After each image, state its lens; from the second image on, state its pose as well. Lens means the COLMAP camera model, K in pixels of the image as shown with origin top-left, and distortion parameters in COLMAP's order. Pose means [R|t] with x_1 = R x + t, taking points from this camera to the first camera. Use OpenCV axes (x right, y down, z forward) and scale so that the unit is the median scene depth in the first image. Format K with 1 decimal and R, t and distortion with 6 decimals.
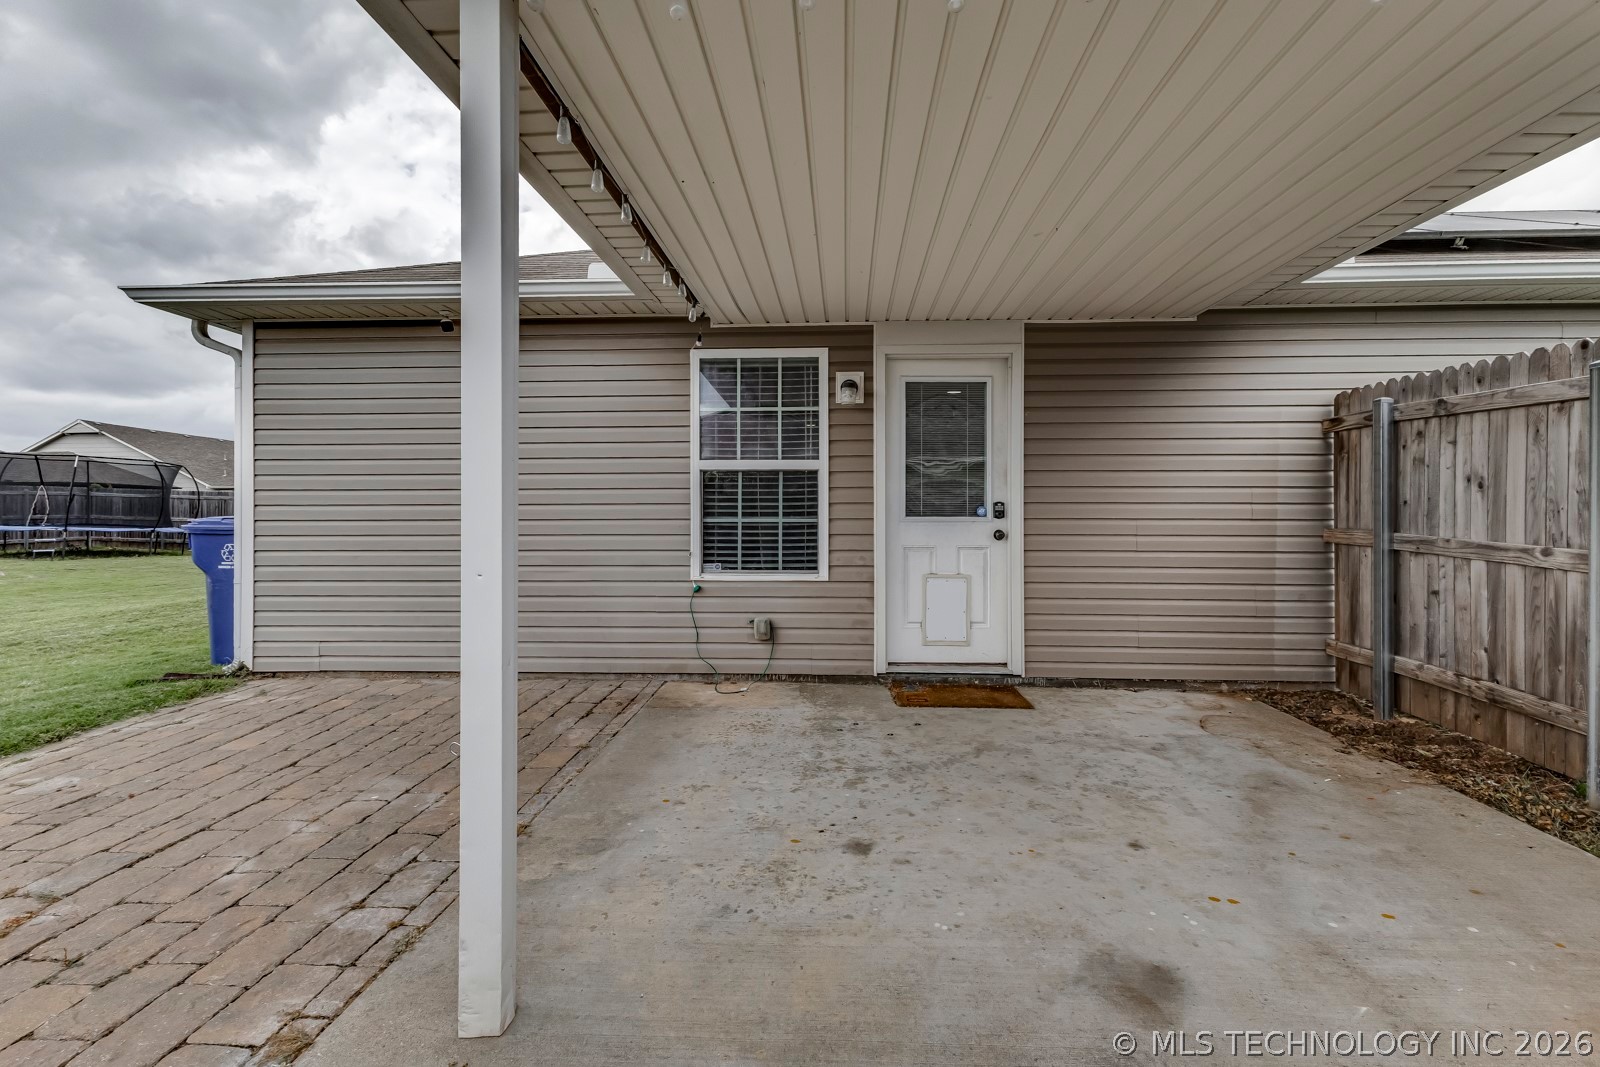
lens RADIAL K [[712.6, 0, 805.9], [0, 712.6, 525.3], [0, 0, 1]] dist [0.015444, -0.000445]
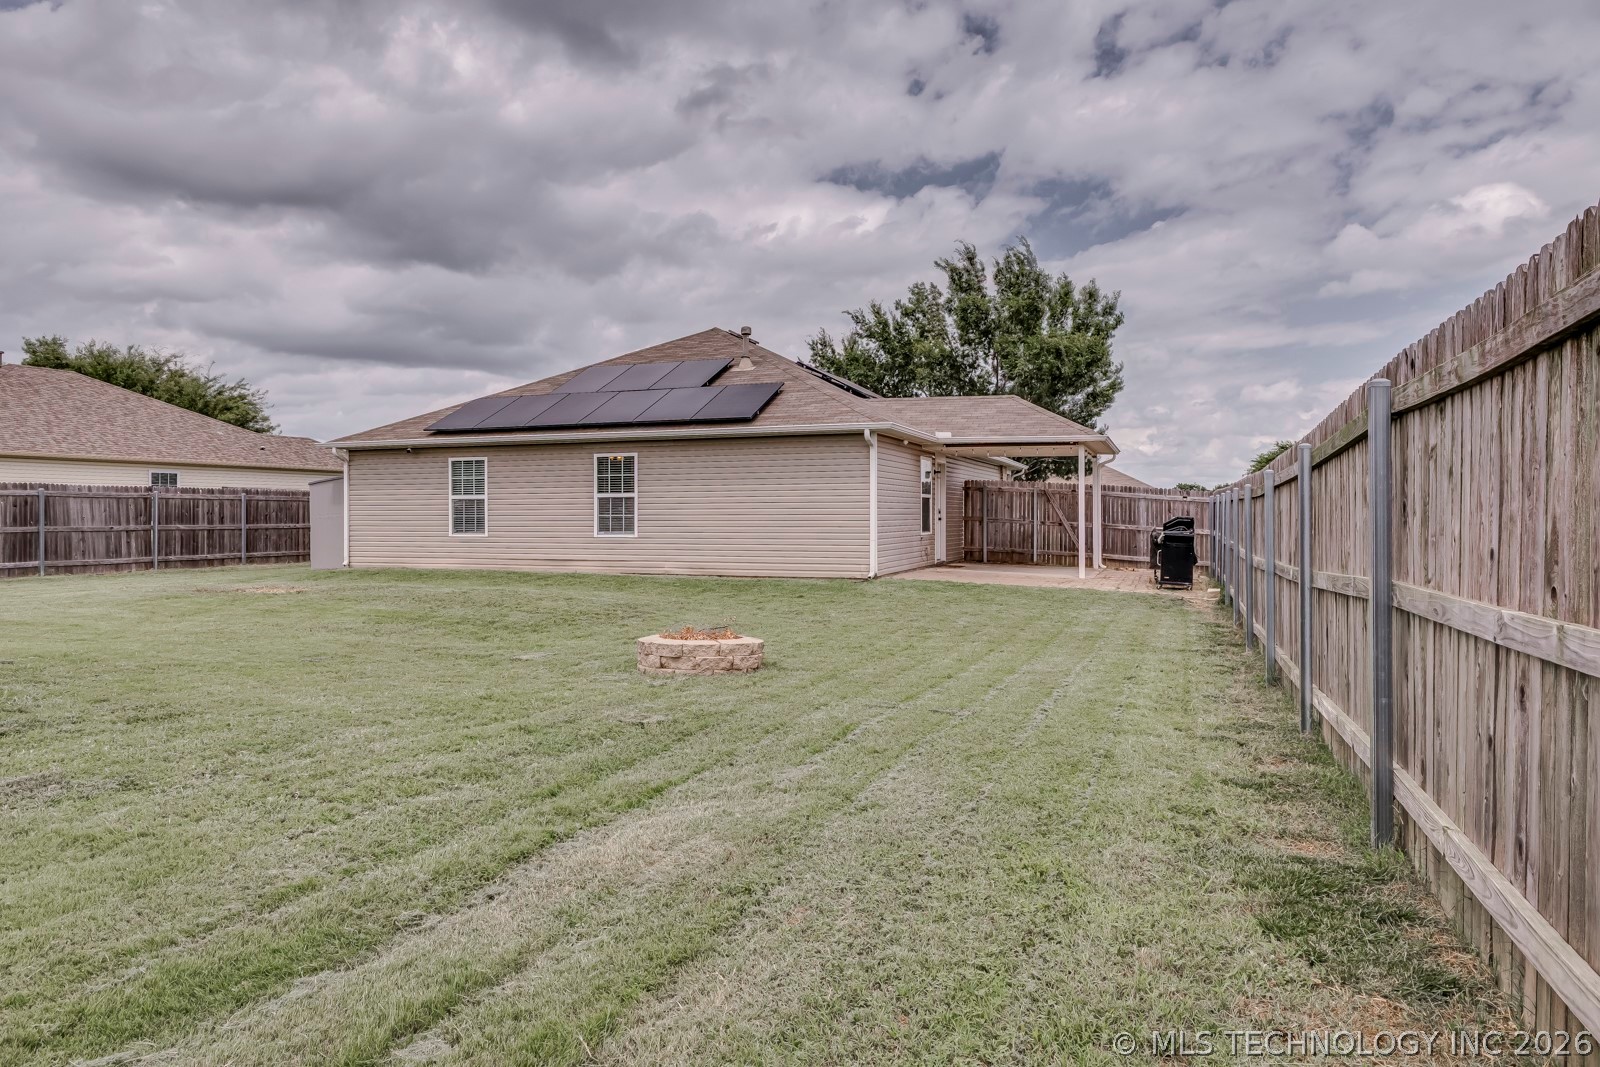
lens RADIAL K [[1059.6, 0, 805.3], [0, 1059.6, 530.7], [0, 0, 1]] dist [0.018185, -0.010145]
pose [[0.277853, -0.014117, 0.960520, -5.659188], [0.005630, 0.999899, 0.013067, 0.000857], [-0.960607, 0.001777, 0.277904, 0.311495]]
